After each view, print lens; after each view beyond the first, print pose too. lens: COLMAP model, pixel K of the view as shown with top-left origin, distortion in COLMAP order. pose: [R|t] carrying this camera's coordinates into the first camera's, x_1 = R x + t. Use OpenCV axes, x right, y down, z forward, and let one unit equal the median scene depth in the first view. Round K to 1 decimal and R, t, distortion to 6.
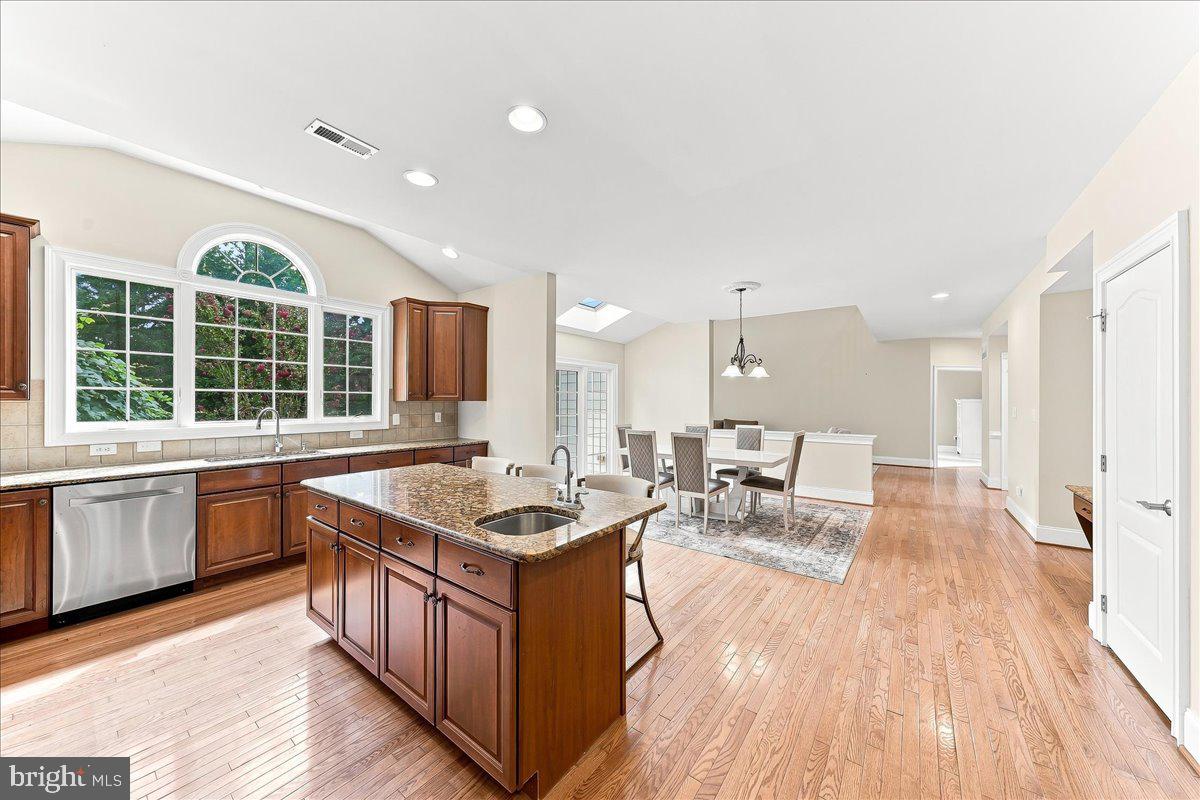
lens RADIAL K [[415.1, 0, 600.9], [0, 415.1, 399.9], [0, 0, 1]] dist [0.001471, 0.000343]
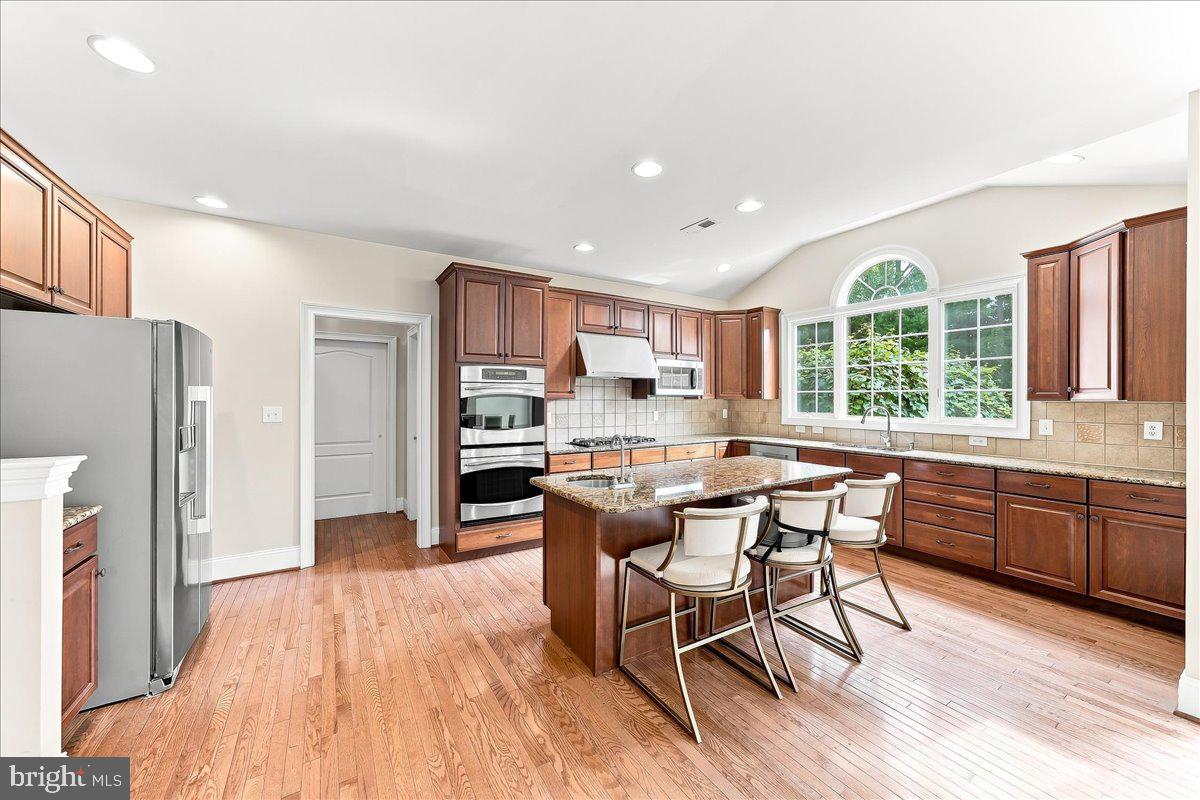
lens RADIAL K [[443.3, 0, 605.4], [0, 443.3, 398.7], [0, 0, 1]] dist [-0.001323, 0.000201]
pose [[-0.344163, -0.000947, -0.938910, 0.527474], [-0.002010, 0.999998, -0.000271, 0.000871], [0.938908, 0.001794, -0.344164, 0.645750]]
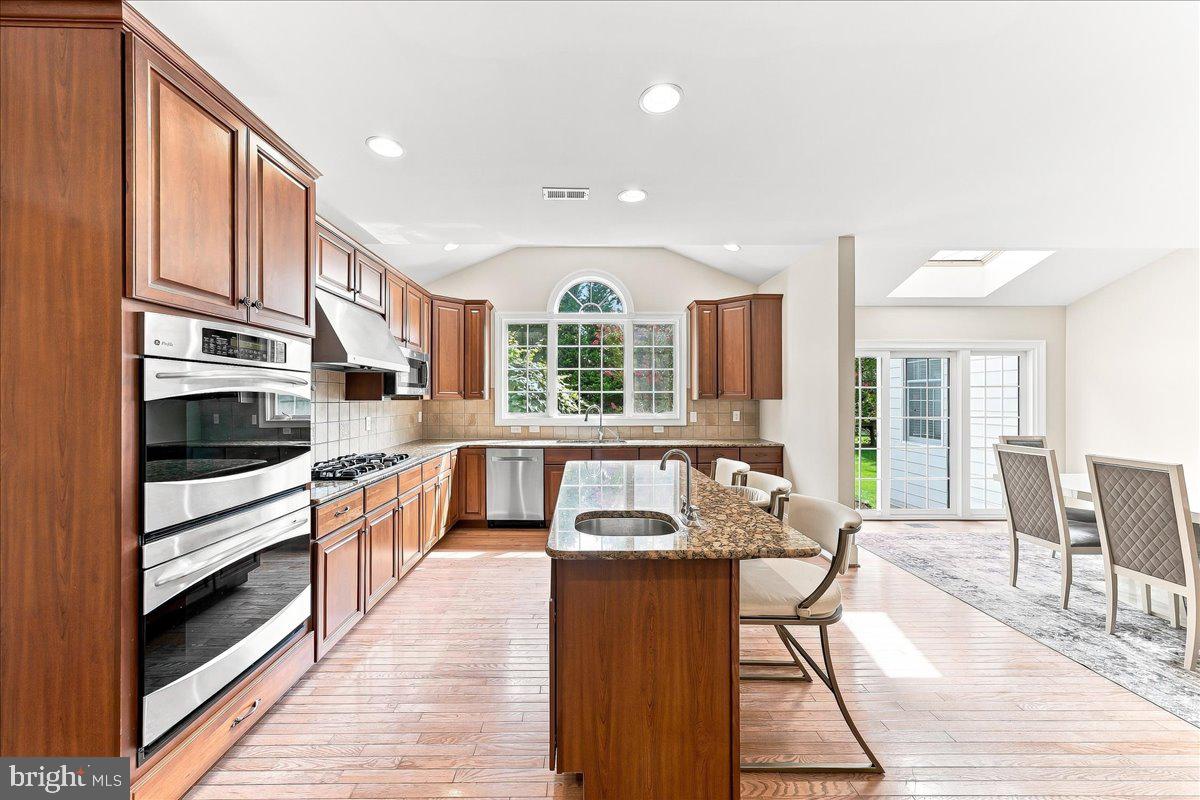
lens RADIAL K [[432.1, 0, 587.0], [0, 432.1, 394.1], [0, 0, 1]] dist [0.000988, 0.000294]
pose [[0.616268, -0.009582, -0.787478, 0.234267], [0.002251, 0.999943, -0.010407, -0.000790], [0.787533, 0.004641, 0.616255, 0.128012]]
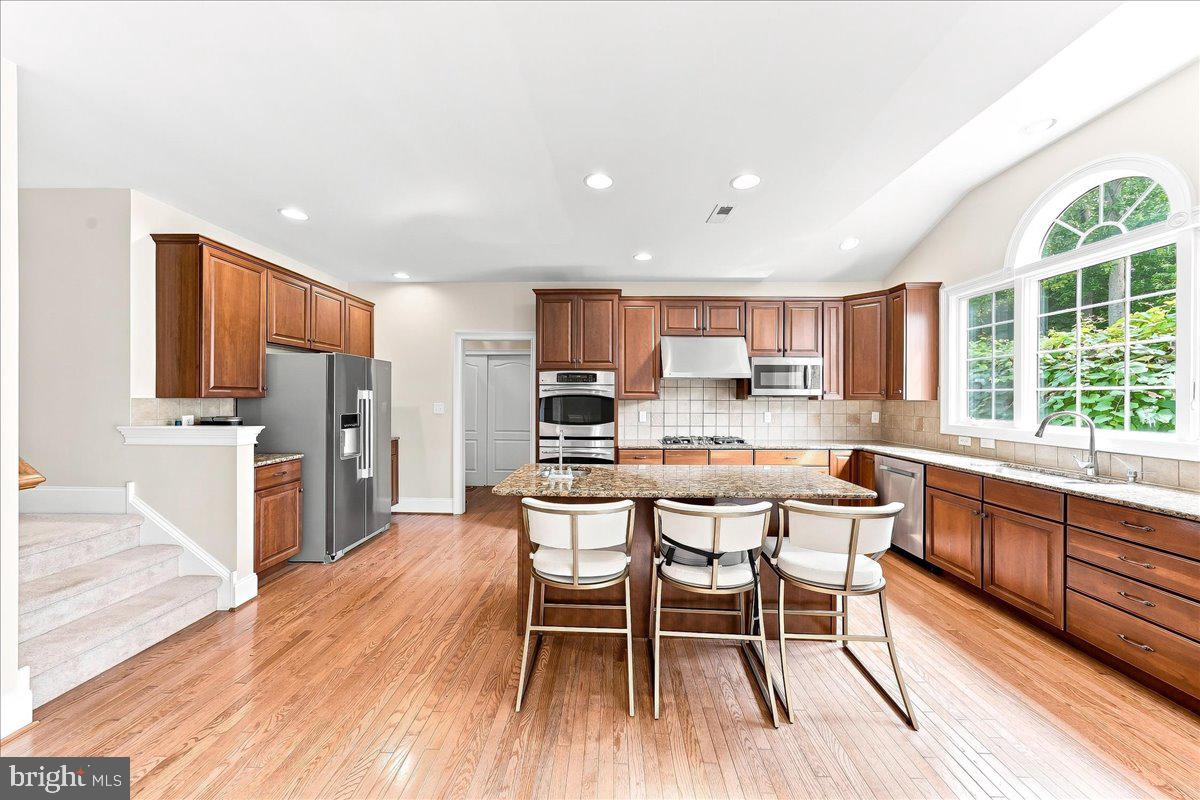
lens RADIAL K [[415.1, 0, 600.9], [0, 415.1, 399.9], [0, 0, 1]] dist [0.001471, 0.000343]
pose [[-0.809390, -0.002391, -0.587267, 0.278221], [-0.005306, 0.999981, 0.003241, 0.000909], [0.587248, 0.005739, -0.809387, 0.995372]]
